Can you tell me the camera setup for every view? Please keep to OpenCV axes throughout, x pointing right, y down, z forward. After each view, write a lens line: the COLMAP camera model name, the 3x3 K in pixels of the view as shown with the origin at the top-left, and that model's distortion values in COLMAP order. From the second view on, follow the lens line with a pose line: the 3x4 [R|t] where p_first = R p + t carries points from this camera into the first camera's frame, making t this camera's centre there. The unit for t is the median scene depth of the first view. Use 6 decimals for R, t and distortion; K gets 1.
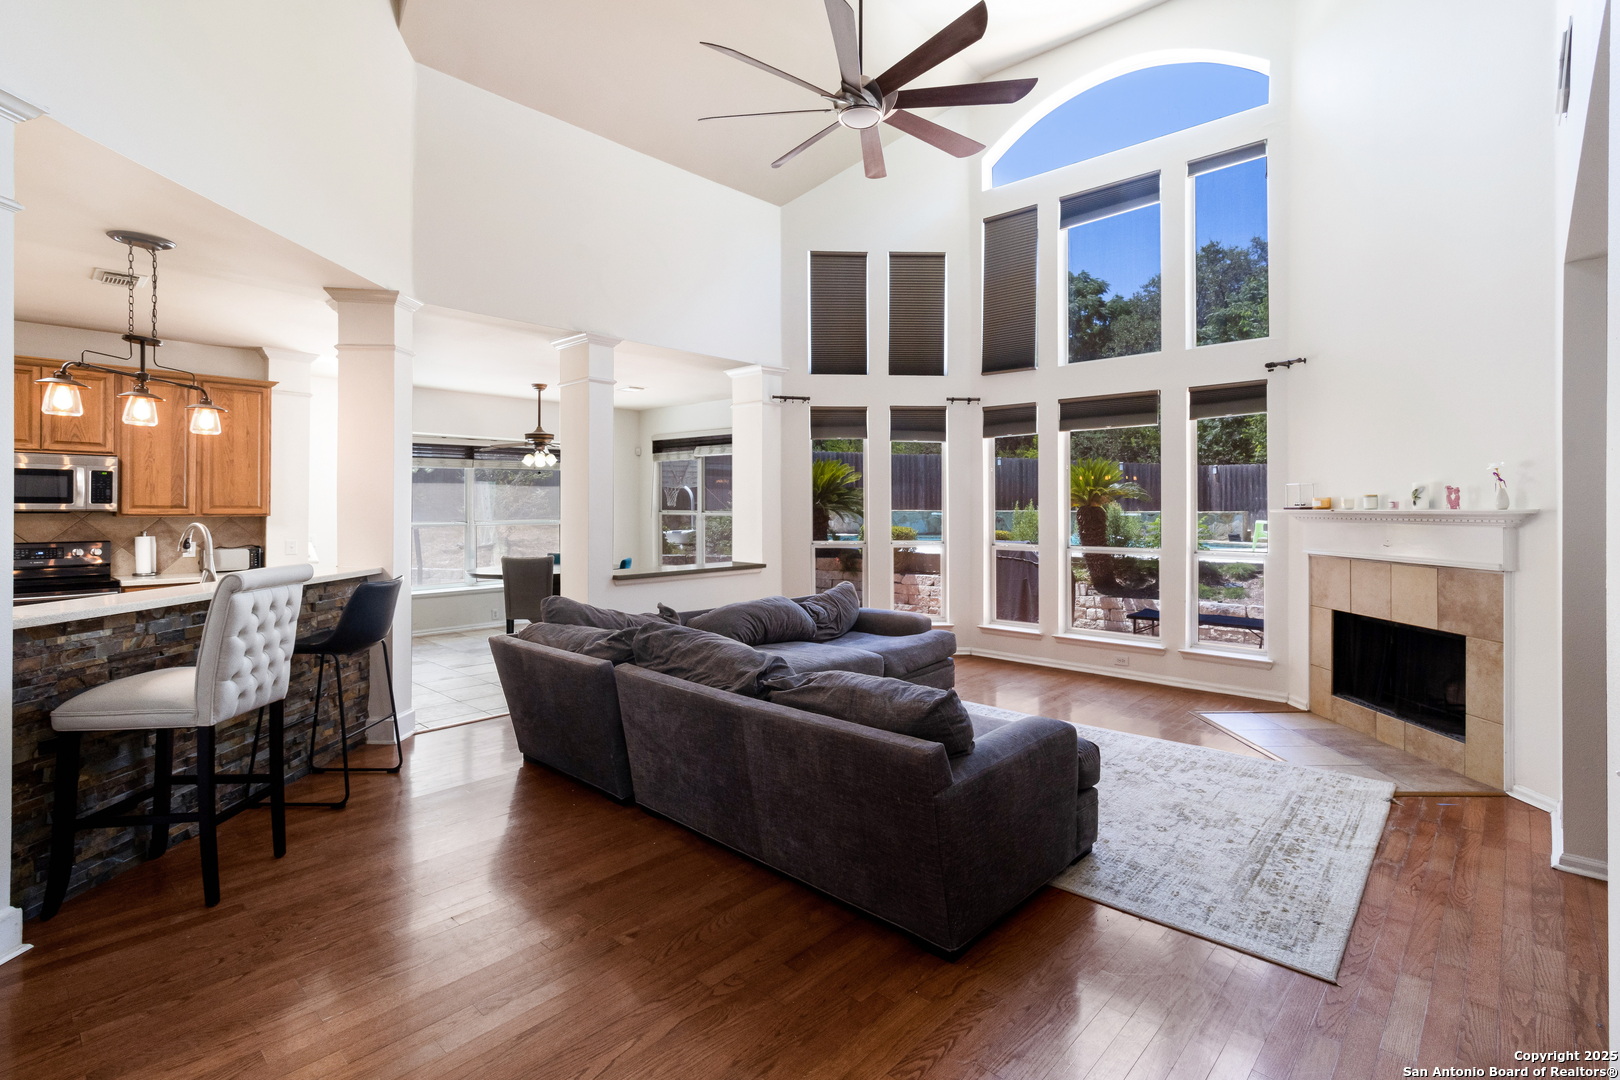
lens RADIAL K [[753.7, 0, 815.7], [0, 753.7, 500.3], [0, 0, 1]] dist [0.018142, 0.000318]
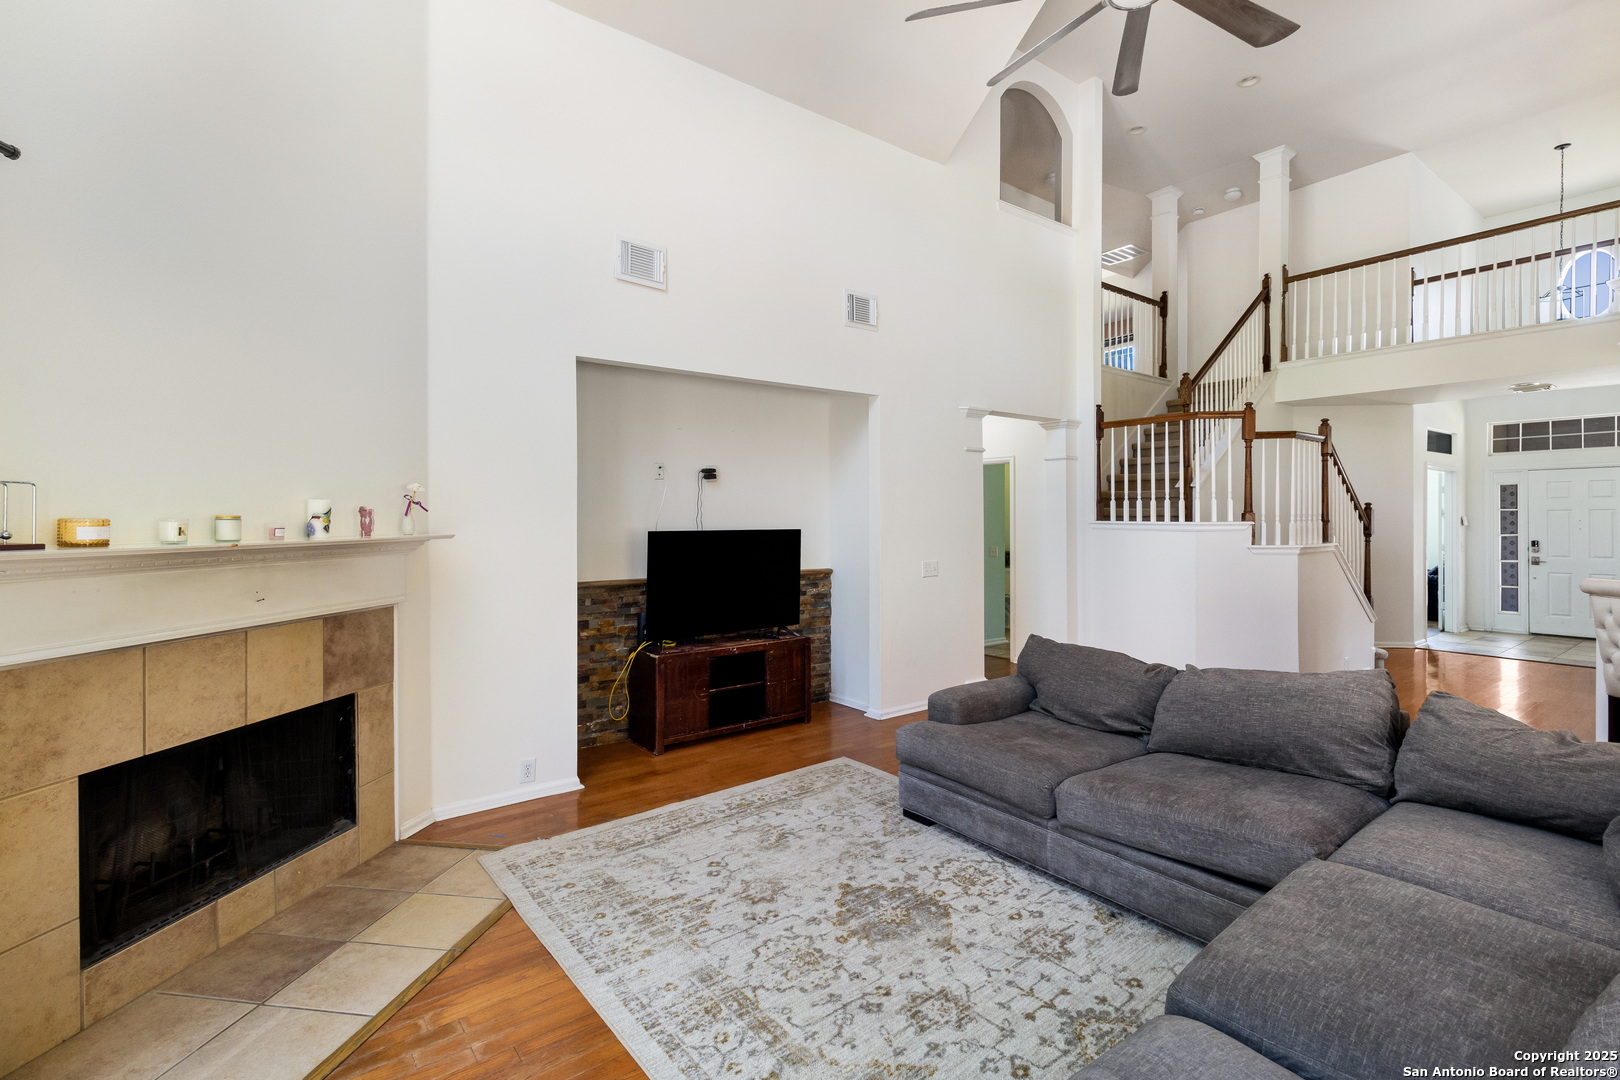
lens RADIAL K [[753.7, 0, 814.3], [0, 753.7, 530.0], [0, 0, 1]] dist [0.018142, 0.000318]
pose [[-0.987111, 0.002159, 0.160022, 0.243474], [0.003179, 0.999976, 0.006120, 0.001685], [-0.160005, 0.006549, -0.987095, 1.720168]]
